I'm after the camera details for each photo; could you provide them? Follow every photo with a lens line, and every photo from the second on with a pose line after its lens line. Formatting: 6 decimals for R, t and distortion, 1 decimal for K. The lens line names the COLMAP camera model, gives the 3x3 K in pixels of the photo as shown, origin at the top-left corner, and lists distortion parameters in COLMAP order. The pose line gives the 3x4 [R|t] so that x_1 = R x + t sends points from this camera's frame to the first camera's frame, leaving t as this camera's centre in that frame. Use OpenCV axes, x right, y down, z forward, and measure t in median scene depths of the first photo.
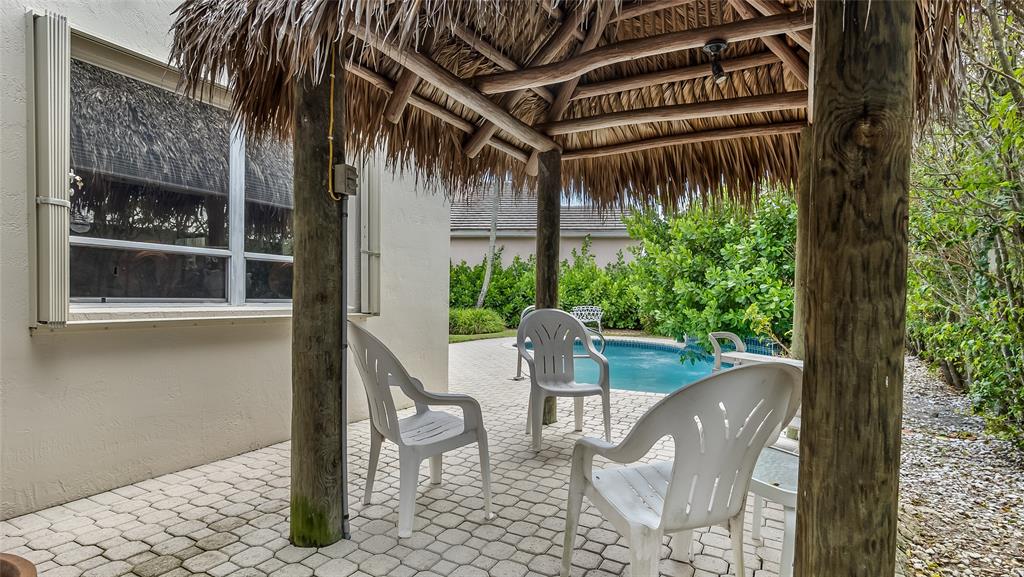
lens RADIAL K [[535.4, 0, 514.3], [0, 535.4, 298.8], [0, 0, 1]] dist [0.004621, 0.000174]
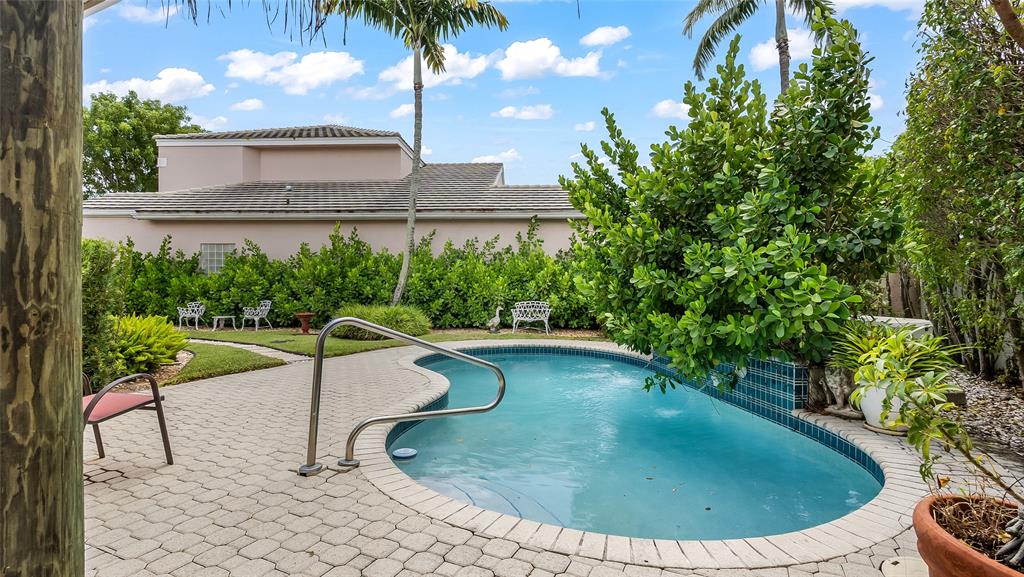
lens RADIAL K [[471.5, 0, 508.1], [0, 471.5, 280.0], [0, 0, 1]] dist [-0.006922, 0.001034]
pose [[0.999869, -0.007920, 0.014129, 0.140205], [0.008174, 0.999805, -0.018001, -0.010284], [-0.013984, 0.018114, 0.999738, 0.437785]]
